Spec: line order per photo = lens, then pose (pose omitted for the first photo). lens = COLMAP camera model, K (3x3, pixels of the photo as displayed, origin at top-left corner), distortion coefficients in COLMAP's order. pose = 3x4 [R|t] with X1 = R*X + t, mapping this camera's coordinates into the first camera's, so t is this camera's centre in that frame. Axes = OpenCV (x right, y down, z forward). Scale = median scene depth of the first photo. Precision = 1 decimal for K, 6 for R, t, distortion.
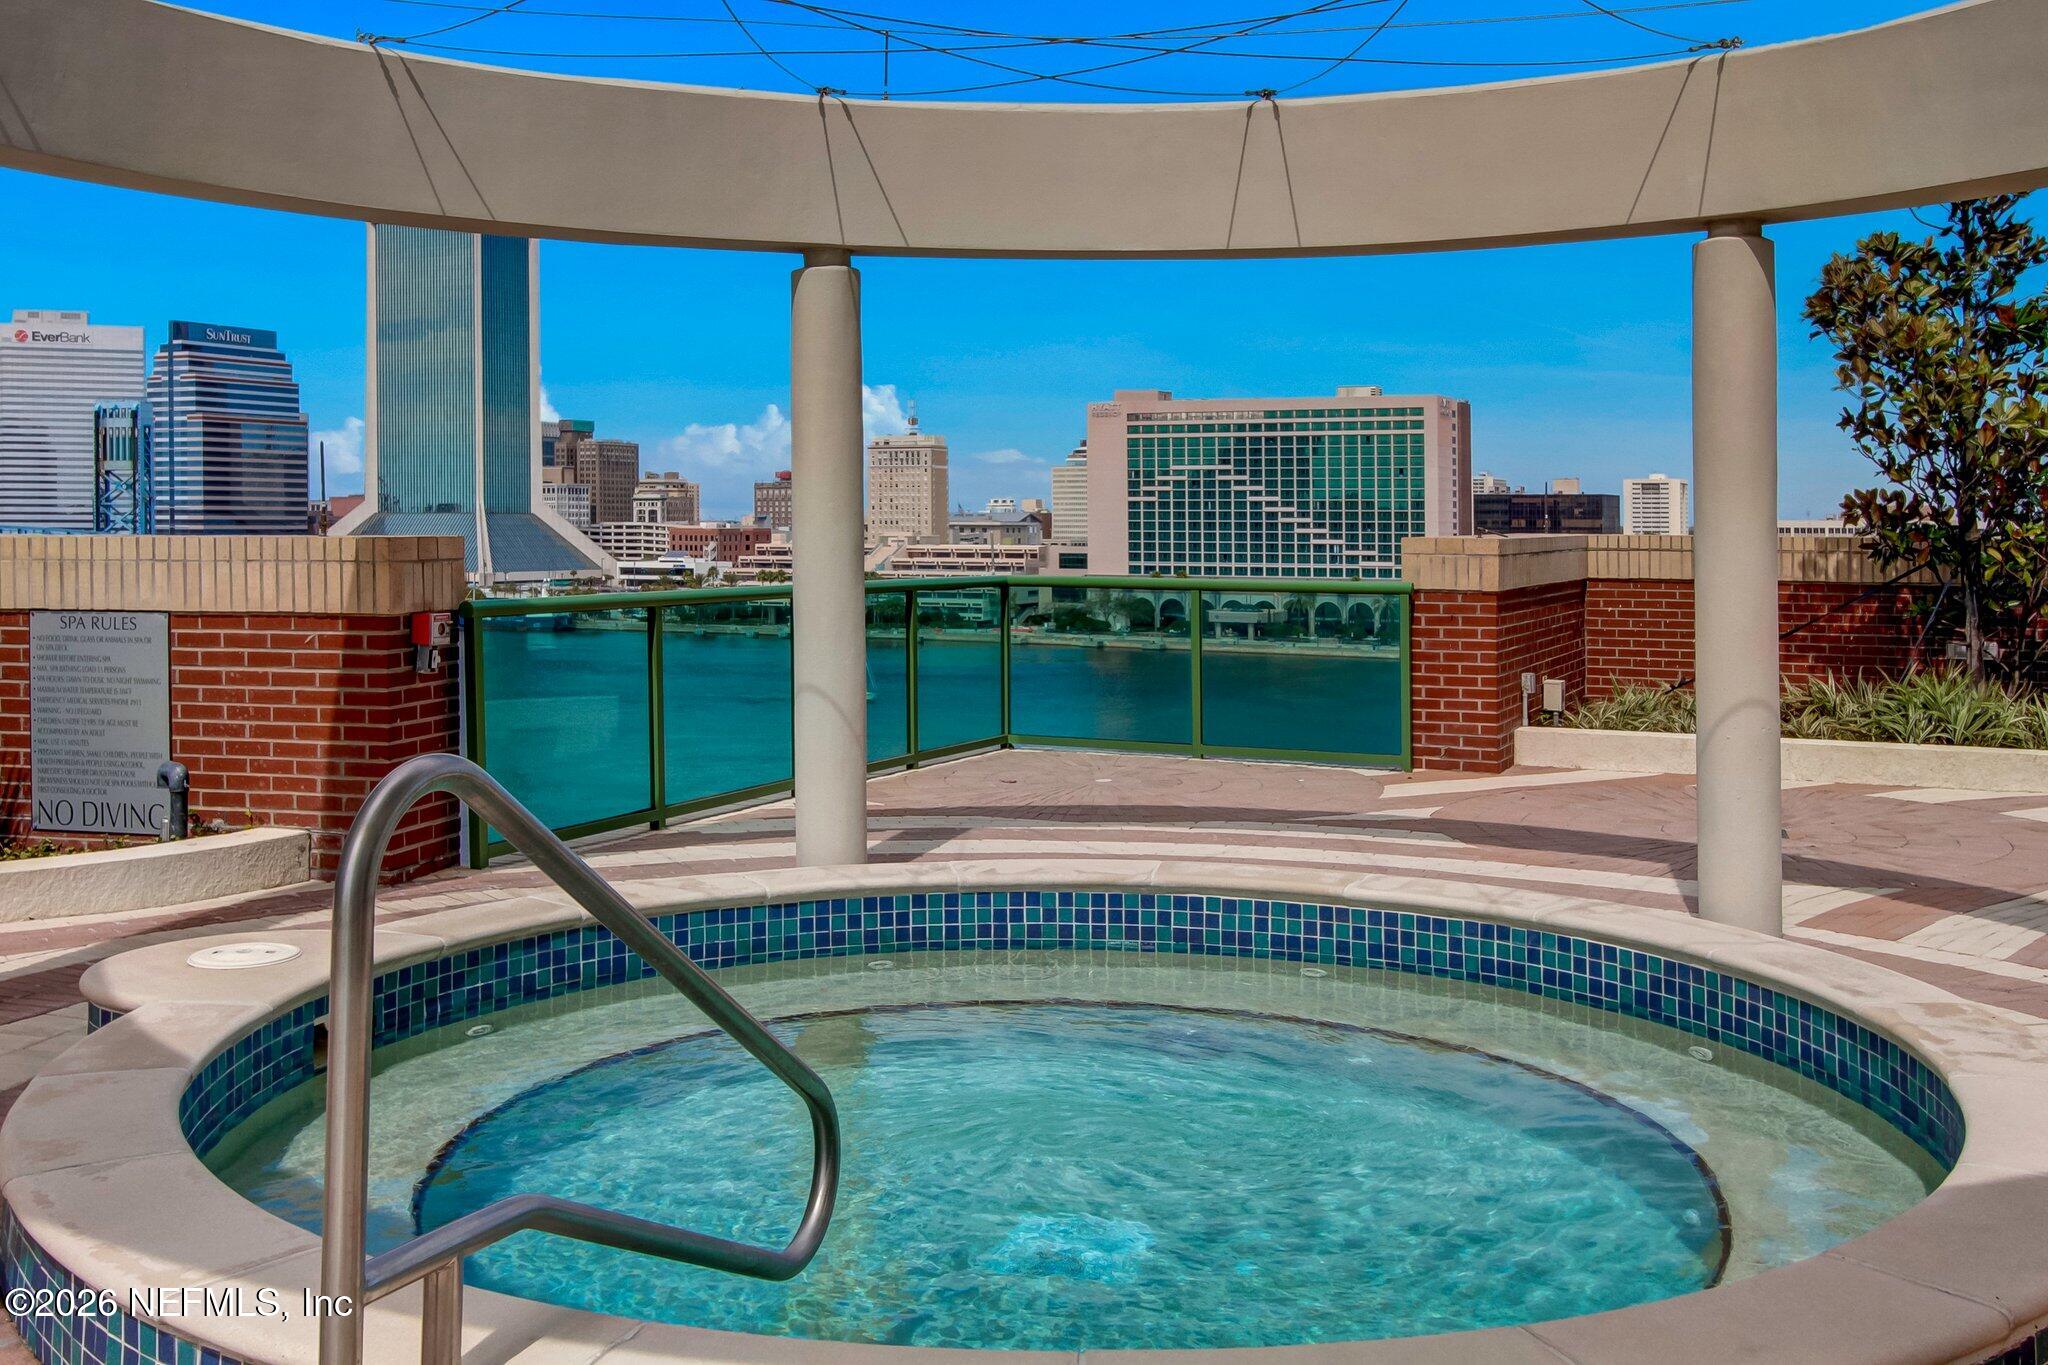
lens RADIAL K [[2047.0, 0, 1030.5], [0, 2047.0, 552.0], [0, 0, 1]] dist [0.040185, 0.000000]
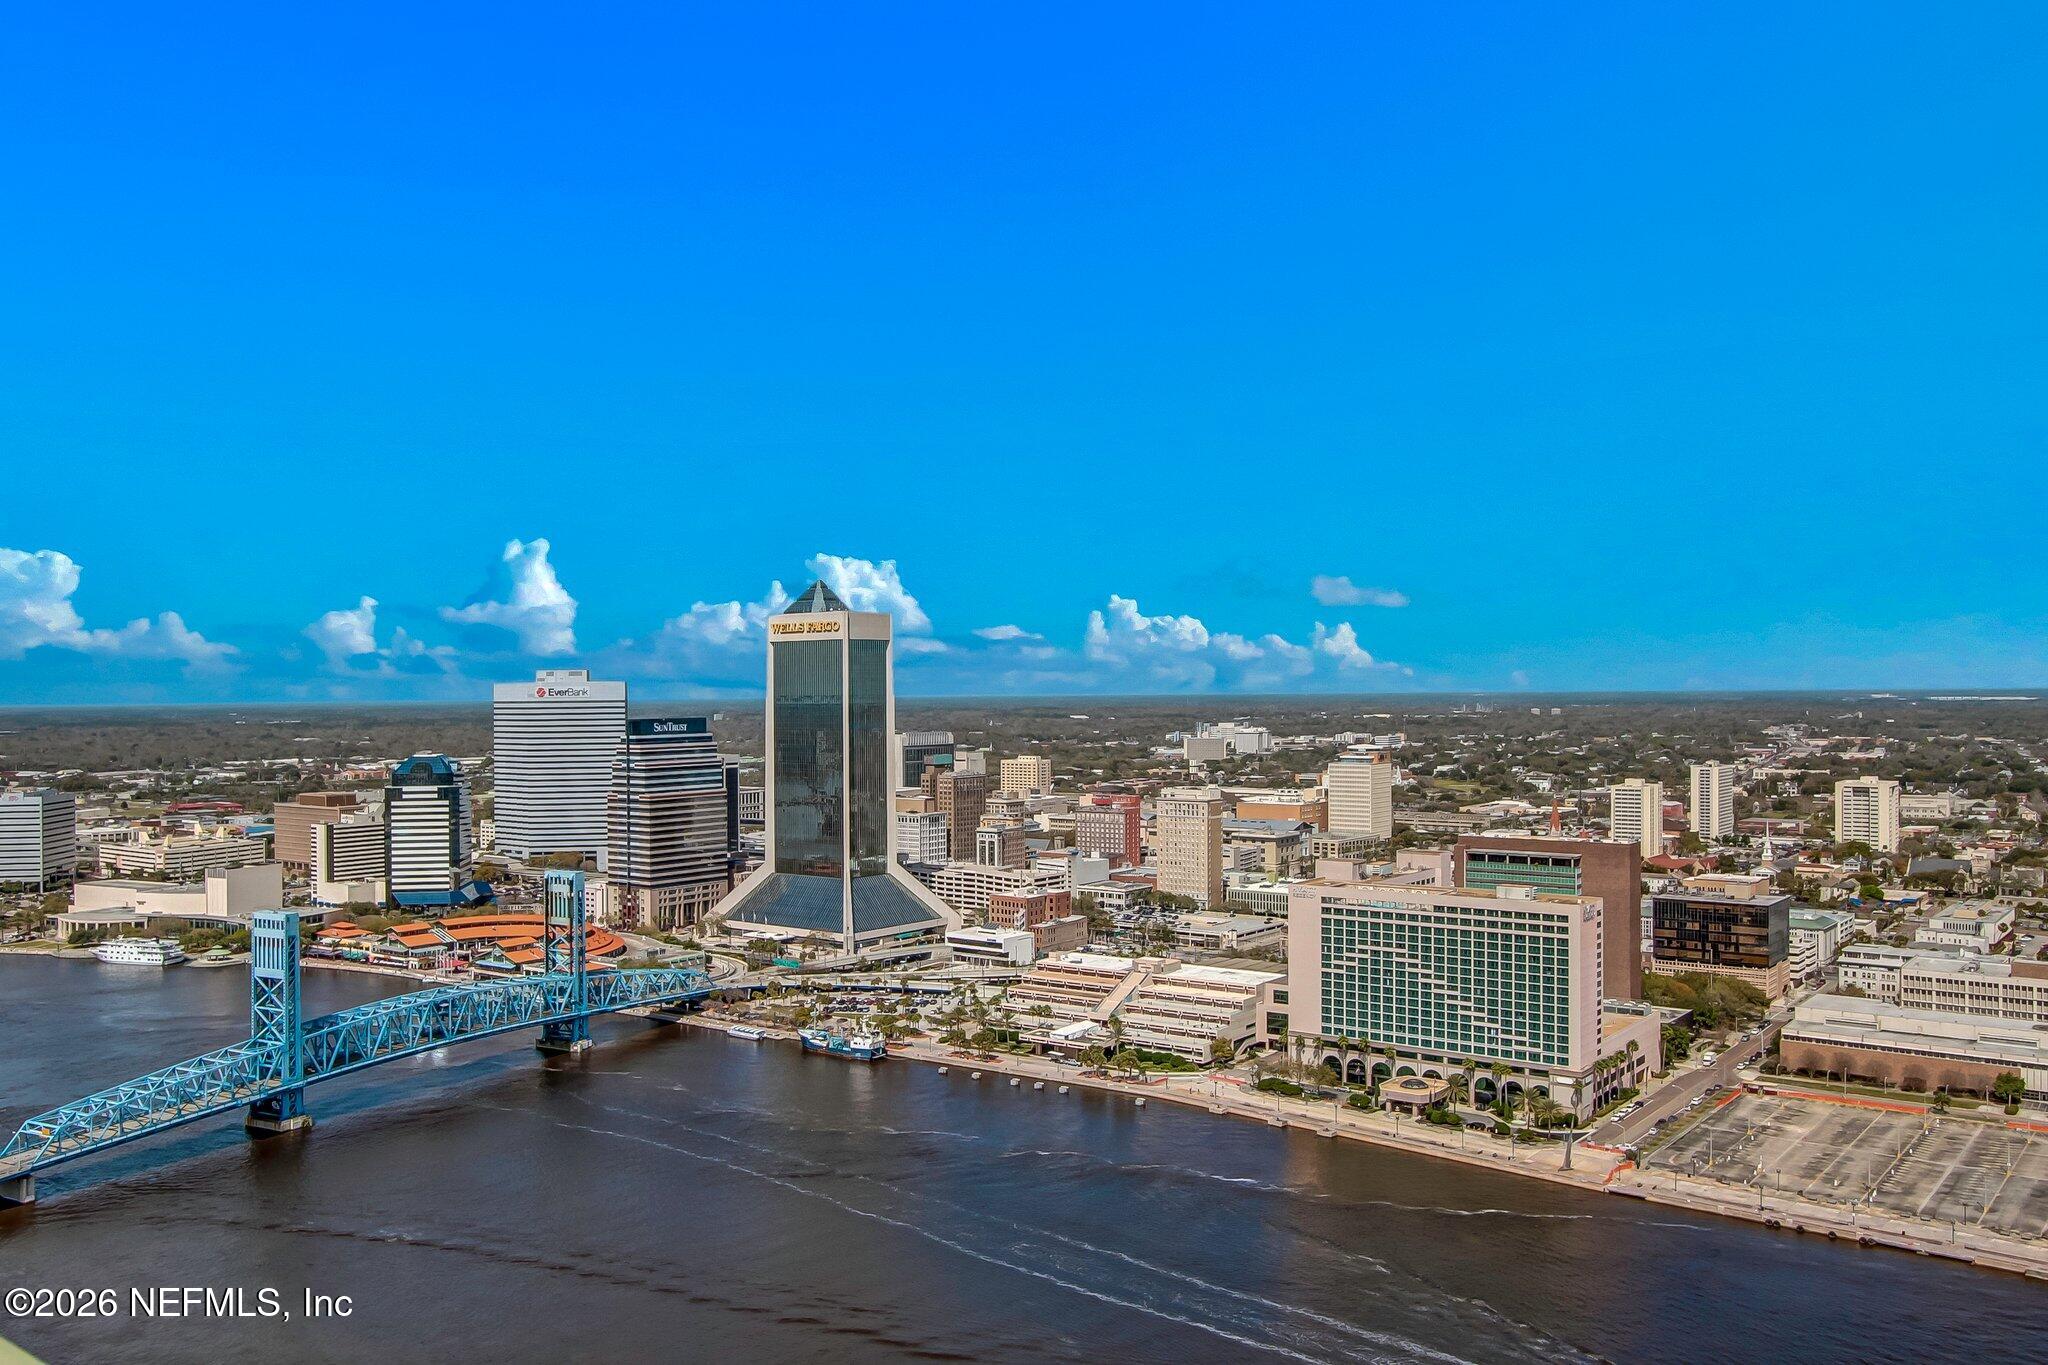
lens RADIAL K [[1662.4, 0, 1032.6], [0, 1662.4, 693.5], [0, 0, 1]] dist [0.030531, 0.002902]
pose [[0.980674, -0.003571, -0.195618, 0.074695], [0.002537, 0.999981, -0.005537, -0.187693], [0.195634, 0.004933, 0.980664, -0.005814]]
